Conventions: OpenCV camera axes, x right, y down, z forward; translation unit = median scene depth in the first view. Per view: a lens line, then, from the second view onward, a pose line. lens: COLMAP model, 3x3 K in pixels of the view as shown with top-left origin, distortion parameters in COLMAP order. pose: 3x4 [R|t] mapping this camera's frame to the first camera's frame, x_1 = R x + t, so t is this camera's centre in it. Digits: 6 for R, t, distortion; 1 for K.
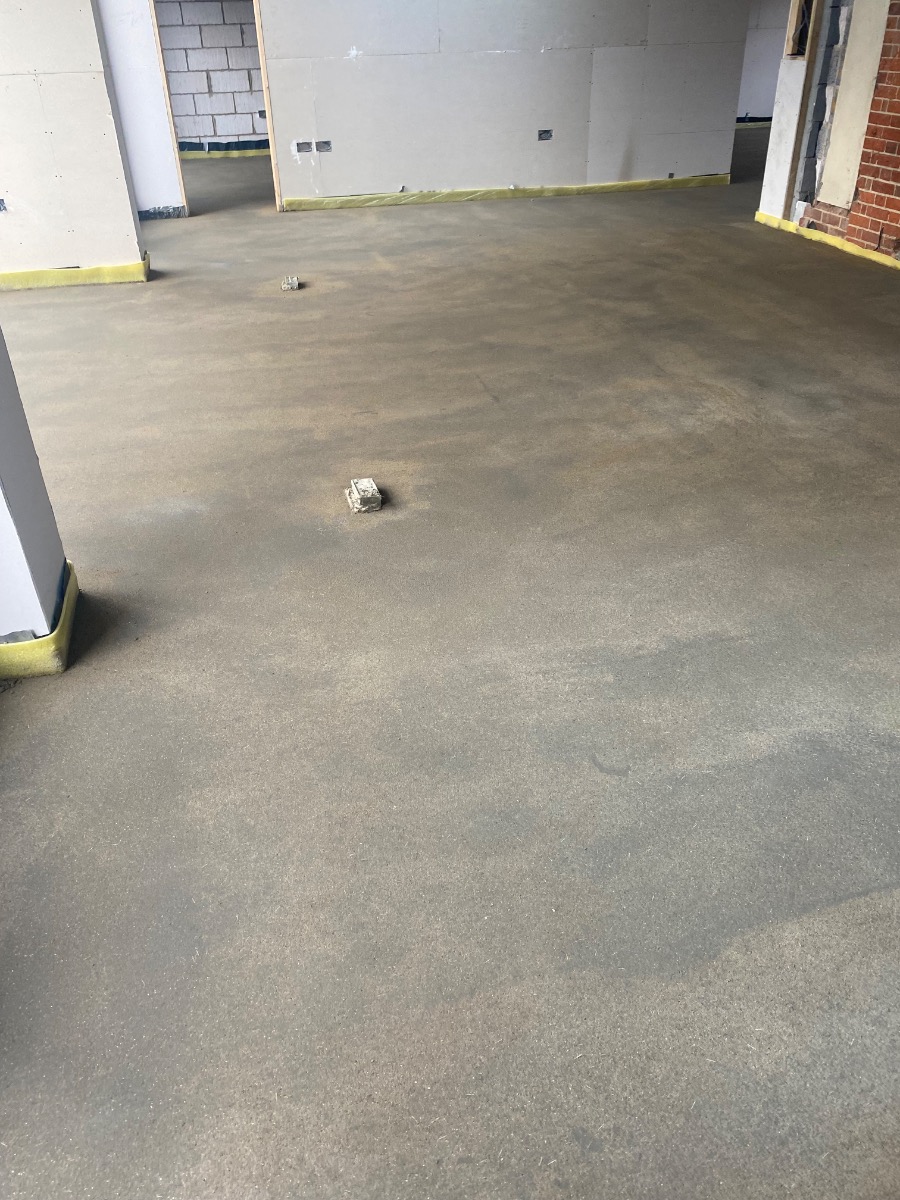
lens RADIAL K [[907.8, 0, 449.8], [0, 907.8, 600.3], [0, 0, 1]] dist [0.039686, -0.048146]
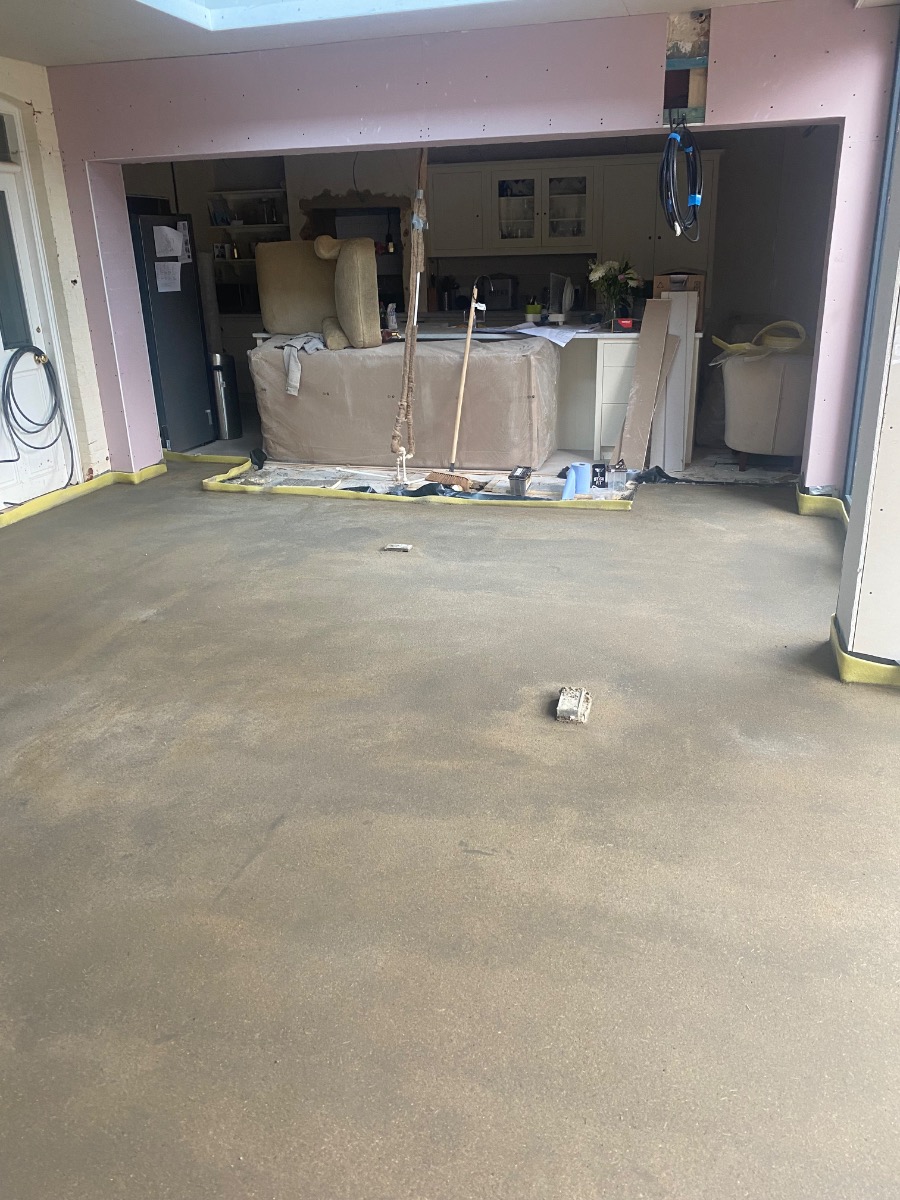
lens RADIAL K [[907.8, 0, 452.1], [0, 907.8, 596.2], [0, 0, 1]] dist [0.039686, -0.048146]
pose [[-0.871274, -0.127485, 0.473950, -0.394027], [0.304732, 0.616472, 0.726017, -0.862177], [-0.384733, 0.776988, -0.498267, 1.315282]]
